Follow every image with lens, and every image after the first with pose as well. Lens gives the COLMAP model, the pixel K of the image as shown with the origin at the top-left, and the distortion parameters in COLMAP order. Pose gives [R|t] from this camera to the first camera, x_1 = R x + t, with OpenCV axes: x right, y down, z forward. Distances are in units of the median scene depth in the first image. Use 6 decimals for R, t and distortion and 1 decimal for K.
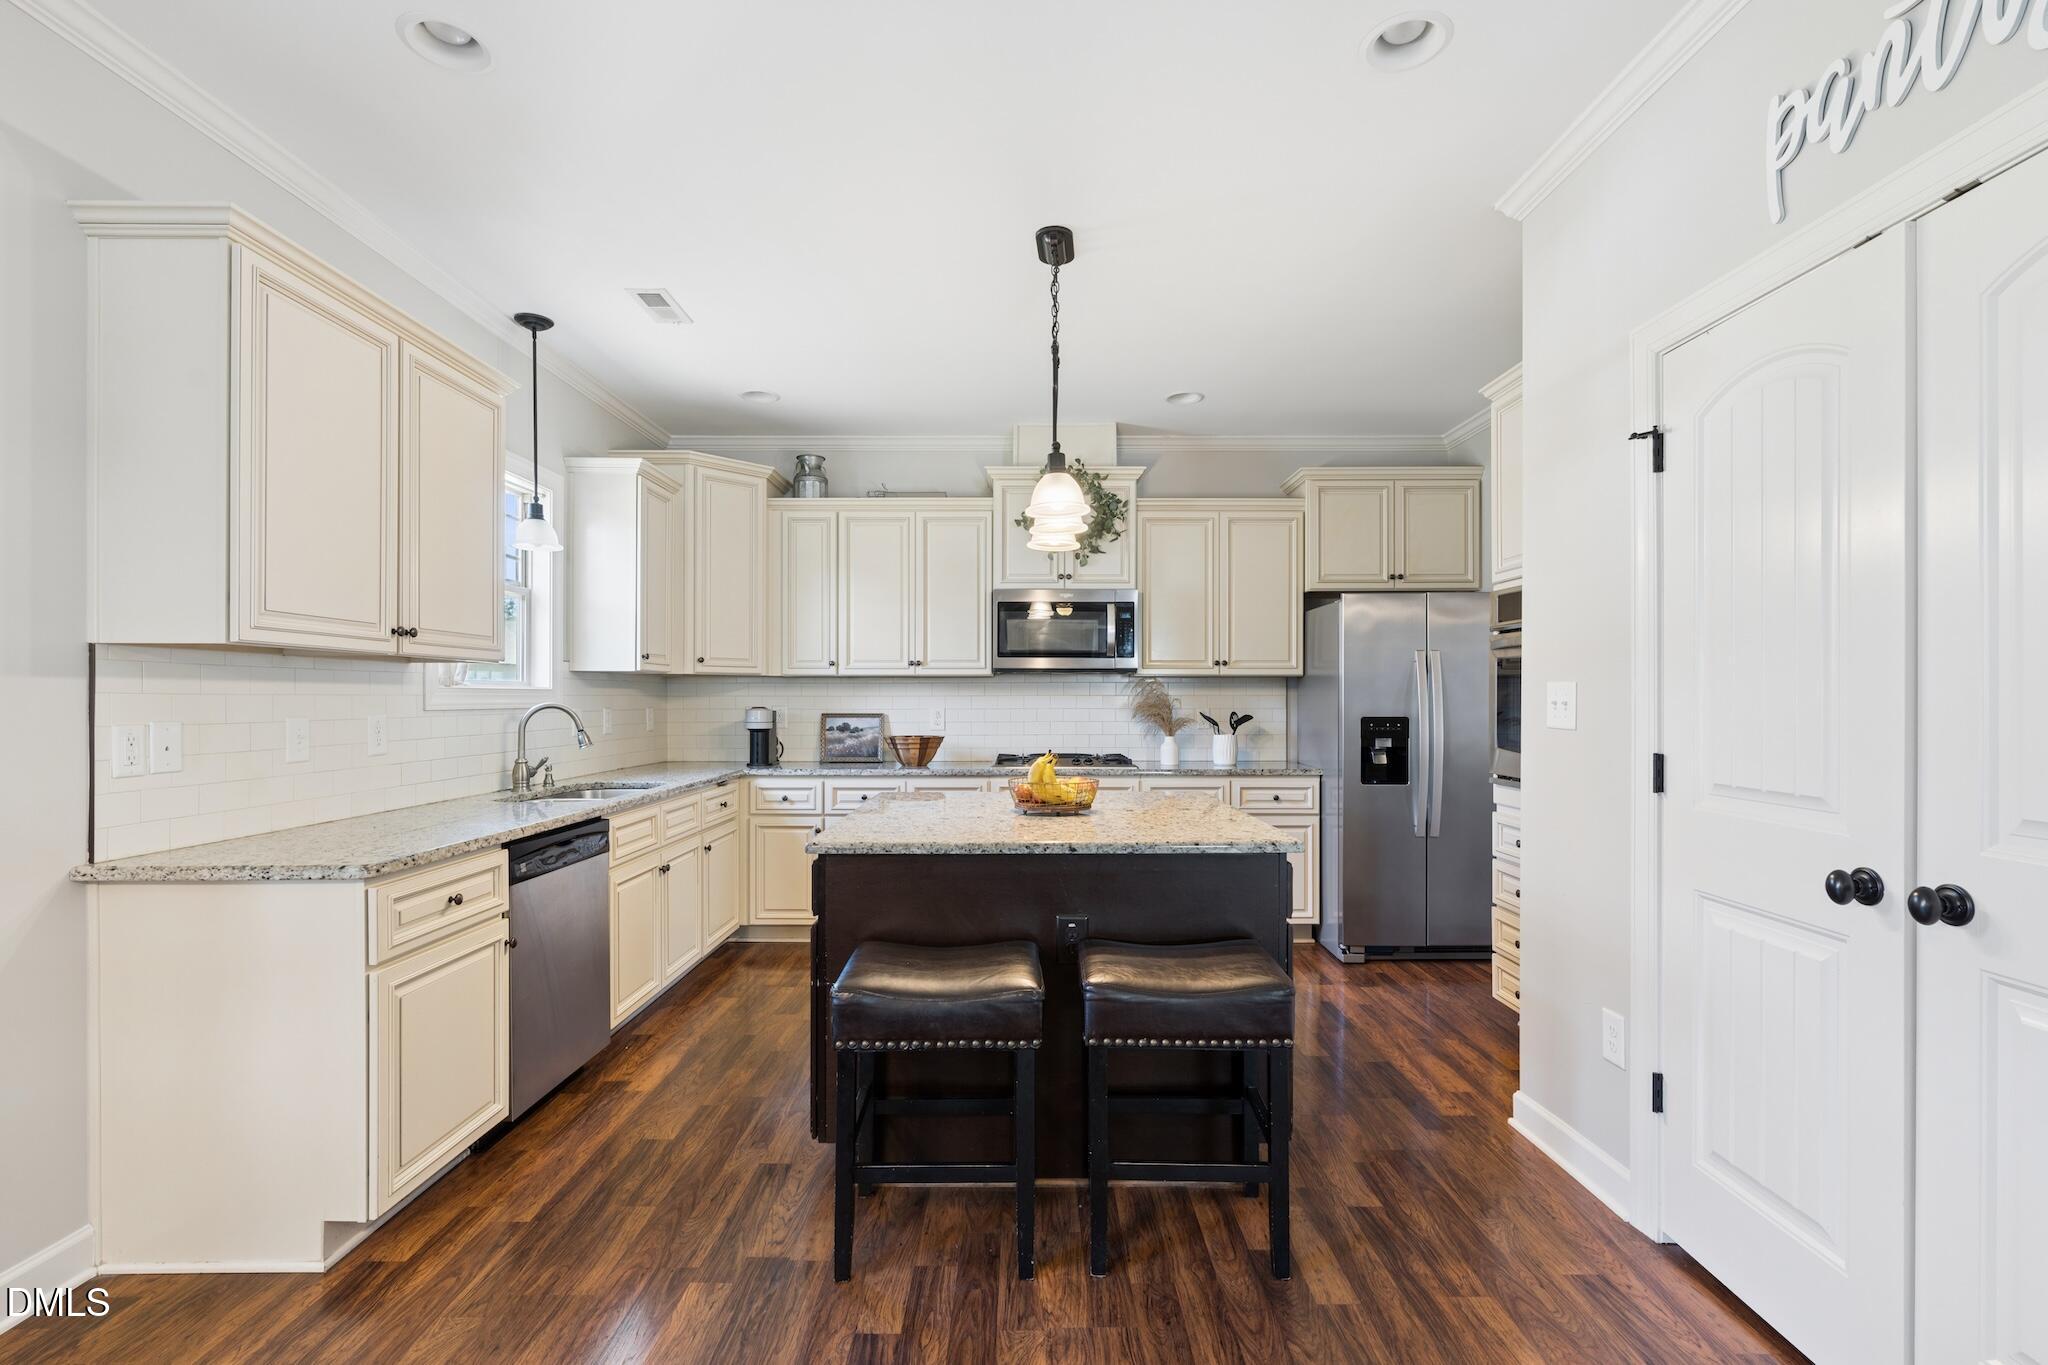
lens RADIAL K [[923.2, 0, 1024.3], [0, 923.2, 698.5], [0, 0, 1]] dist [-0.002453, 0.000978]
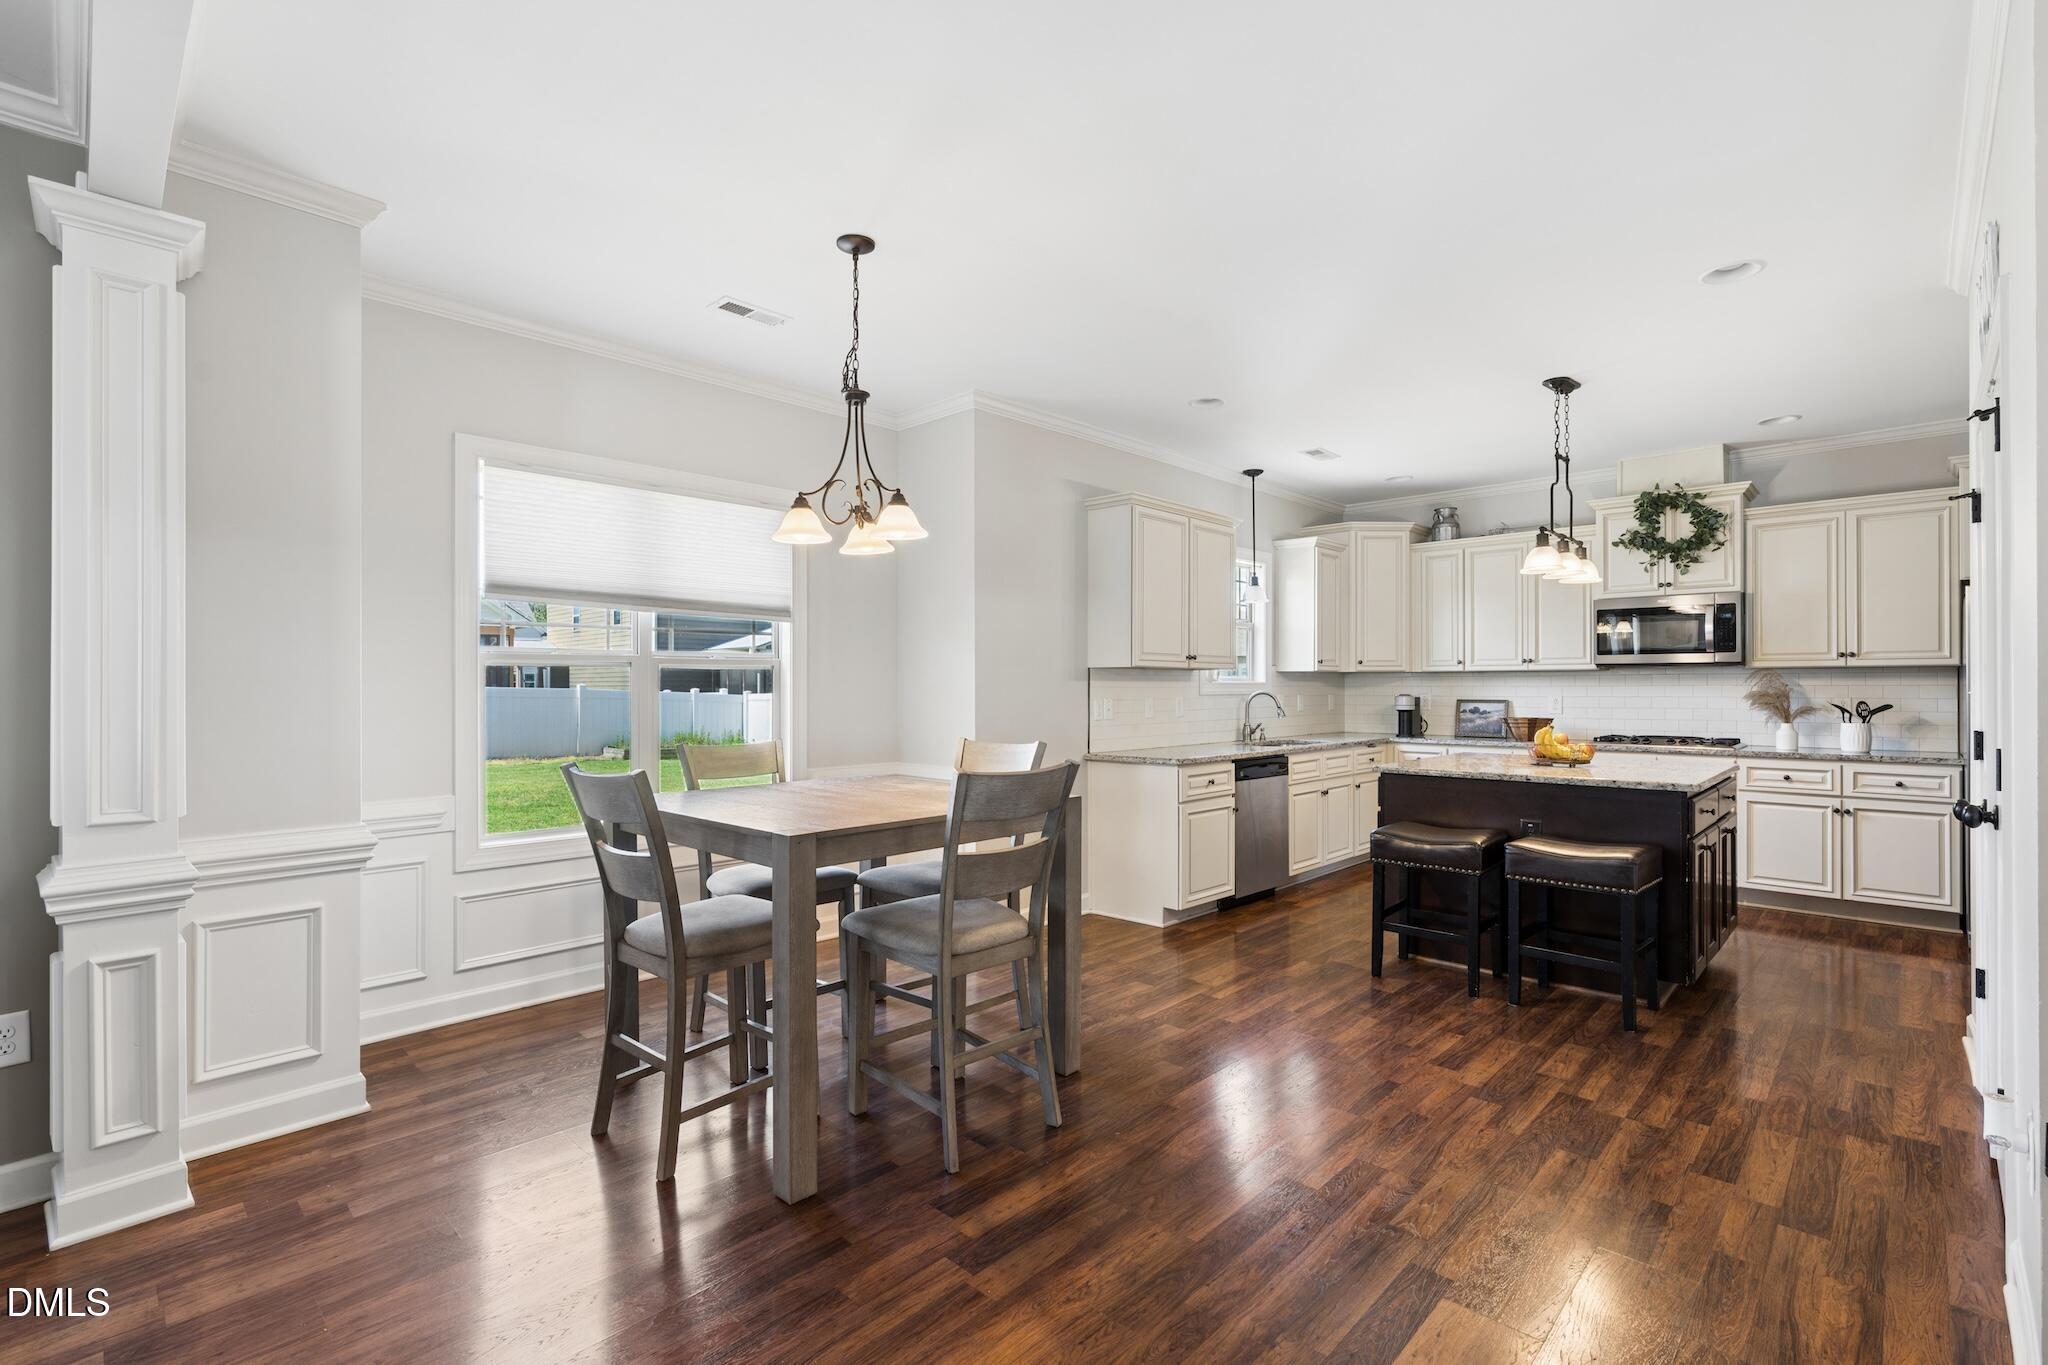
lens RADIAL K [[929.9, 0, 1024.0], [0, 929.9, 682.5], [0, 0, 1]] dist [-0.000093, 0.001198]
pose [[0.720369, -0.003686, -0.693581, 0.305841], [0.000879, 0.999990, -0.004402, -0.003287], [0.693591, 0.002561, 0.720365, -0.462660]]
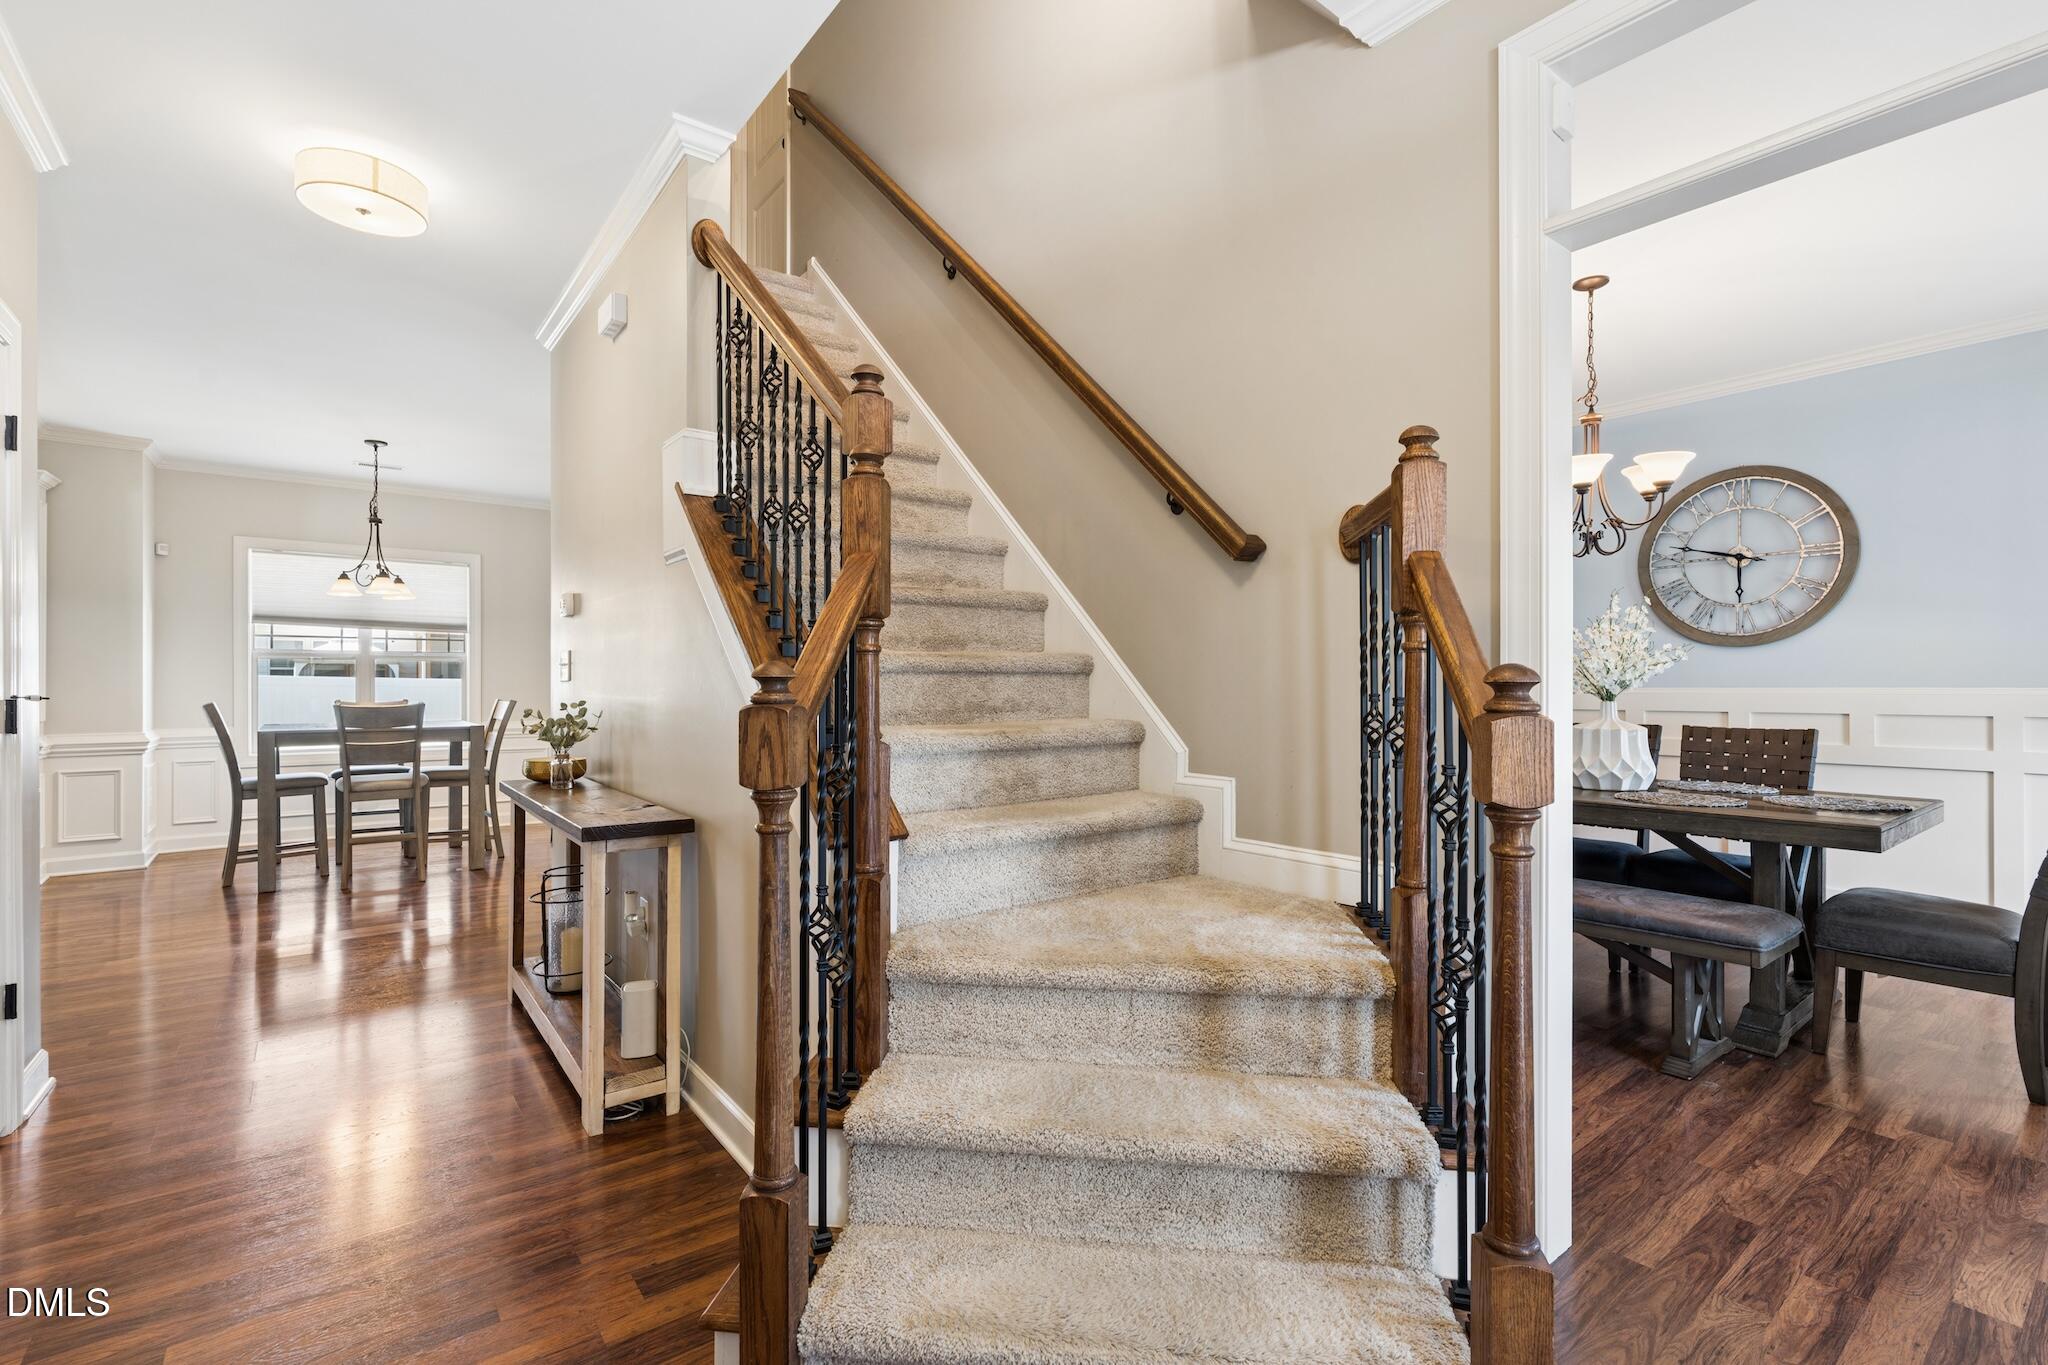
lens RADIAL K [[917.9, 0, 1029.5], [0, 917.9, 683.7], [0, 0, 1]] dist [-0.002615, 0.000788]
pose [[0.615954, -0.002656, -0.787777, 1.382709], [-0.000615, 0.999992, -0.003853, 0.023978], [0.787782, 0.002857, 0.615948, -0.121451]]
